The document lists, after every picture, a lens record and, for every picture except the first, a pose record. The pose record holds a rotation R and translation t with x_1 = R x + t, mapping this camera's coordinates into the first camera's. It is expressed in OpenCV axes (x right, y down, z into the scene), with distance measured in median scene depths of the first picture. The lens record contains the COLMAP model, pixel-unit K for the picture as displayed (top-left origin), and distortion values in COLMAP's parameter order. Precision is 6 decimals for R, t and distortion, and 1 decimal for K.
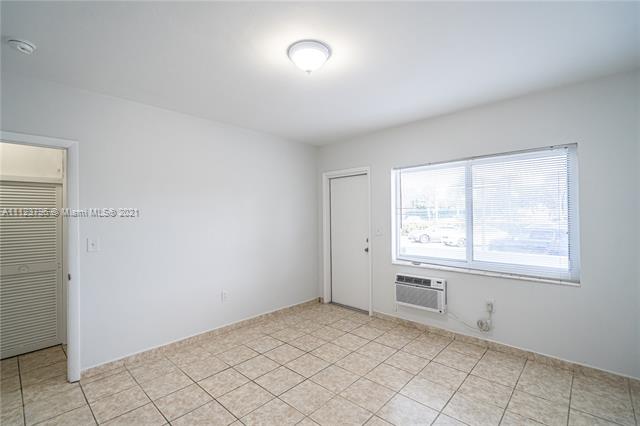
lens RADIAL K [[293.1, 0, 321.2], [0, 293.1, 213.8], [0, 0, 1]] dist [0.002936, -0.000201]
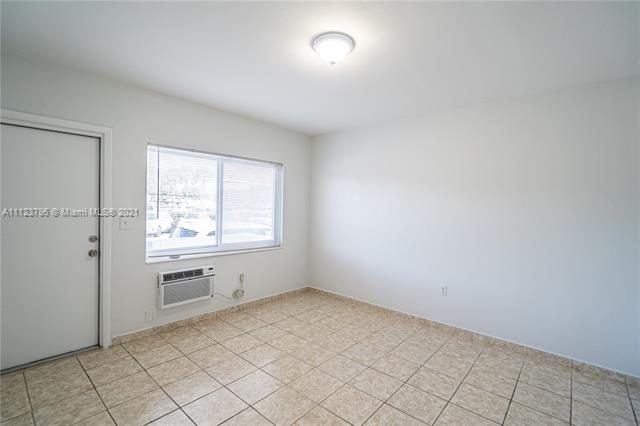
lens RADIAL K [[293.1, 0, 320.6], [0, 293.1, 213.6], [0, 0, 1]] dist [0.002936, -0.000201]
pose [[-0.024689, -0.012040, 0.999623, -0.679752], [-0.024293, 0.999639, 0.011441, 0.017855], [-0.999400, -0.024001, -0.024973, 0.673484]]
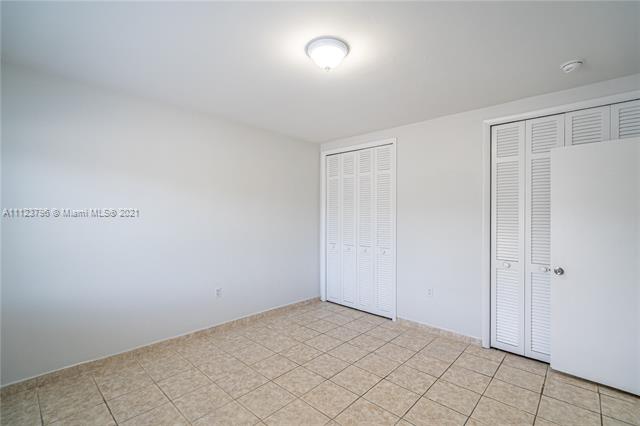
lens RADIAL K [[293.1, 0, 318.1], [0, 293.1, 213.1], [0, 0, 1]] dist [0.002936, -0.000201]
pose [[-0.999873, 0.005307, 0.015020, -0.015373], [0.005277, 0.999984, -0.002009, 0.007129], [-0.015031, -0.001929, -0.999885, 1.283727]]
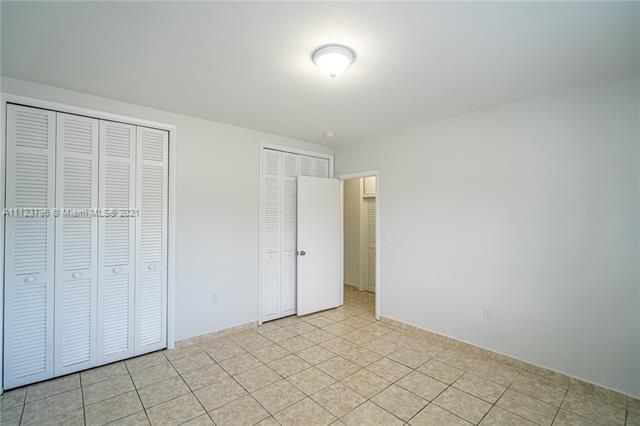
lens RADIAL K [[293.1, 0, 322.0], [0, 293.1, 211.7], [0, 0, 1]] dist [0.002936, -0.000201]
pose [[-0.104926, -0.008229, -0.994446, 0.617031], [-0.001776, 0.999966, -0.008087, -0.002280], [0.994478, 0.000918, -0.104937, 0.683355]]
